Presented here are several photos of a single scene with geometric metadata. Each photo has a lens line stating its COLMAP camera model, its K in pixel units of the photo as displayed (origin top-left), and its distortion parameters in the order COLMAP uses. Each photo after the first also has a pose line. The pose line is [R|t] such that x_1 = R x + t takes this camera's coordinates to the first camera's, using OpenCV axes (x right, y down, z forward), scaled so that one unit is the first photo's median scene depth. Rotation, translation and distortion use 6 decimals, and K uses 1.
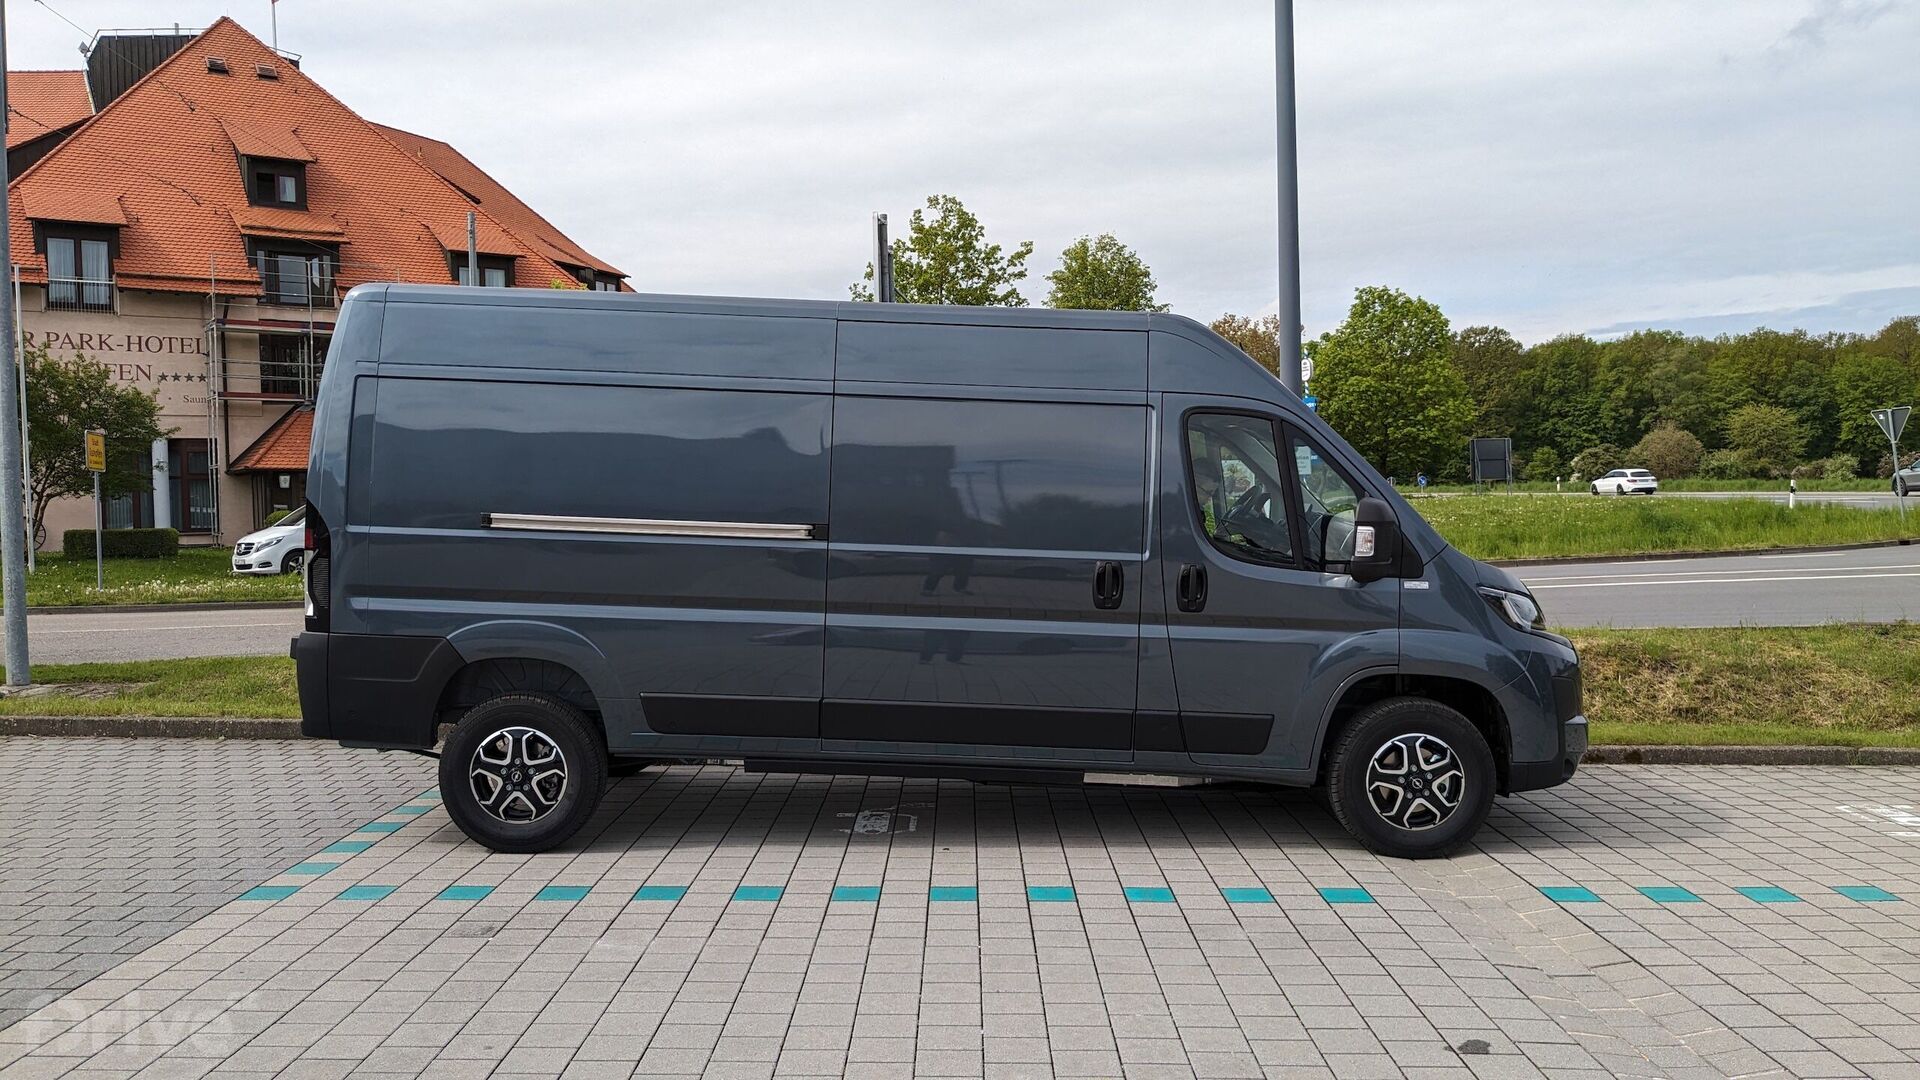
lens RADIAL K [[1527.0, 0, 930.3], [0, 1527.0, 543.5], [0, 0, 1]] dist [0.042850, -0.070313]
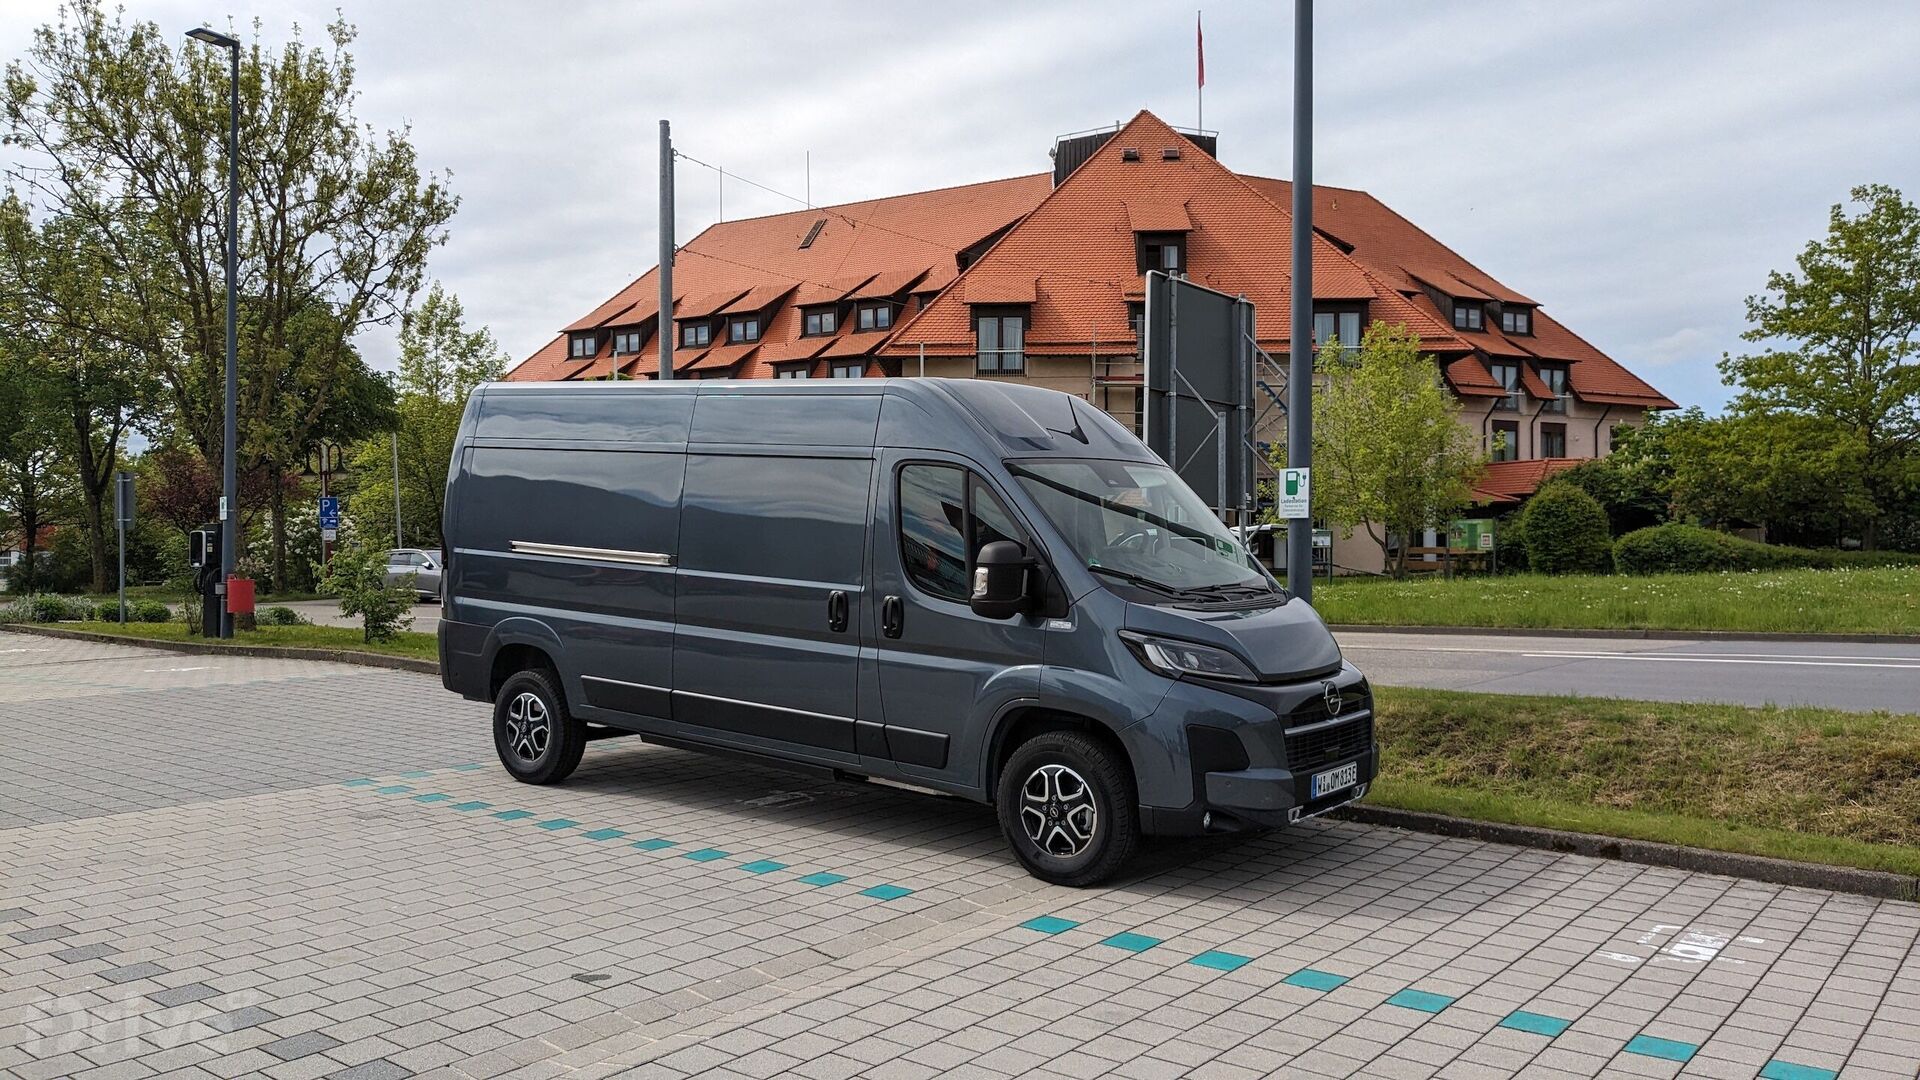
lens RADIAL K [[1527.0, 0, 930.3], [0, 1527.0, 543.5], [0, 0, 1]] dist [0.042850, -0.070313]
pose [[0.785984, 0.017803, -0.617991, 0.152408], [-0.032179, 0.999408, -0.012135, -0.002228], [0.617409, 0.029424, 0.786092, 0.019378]]
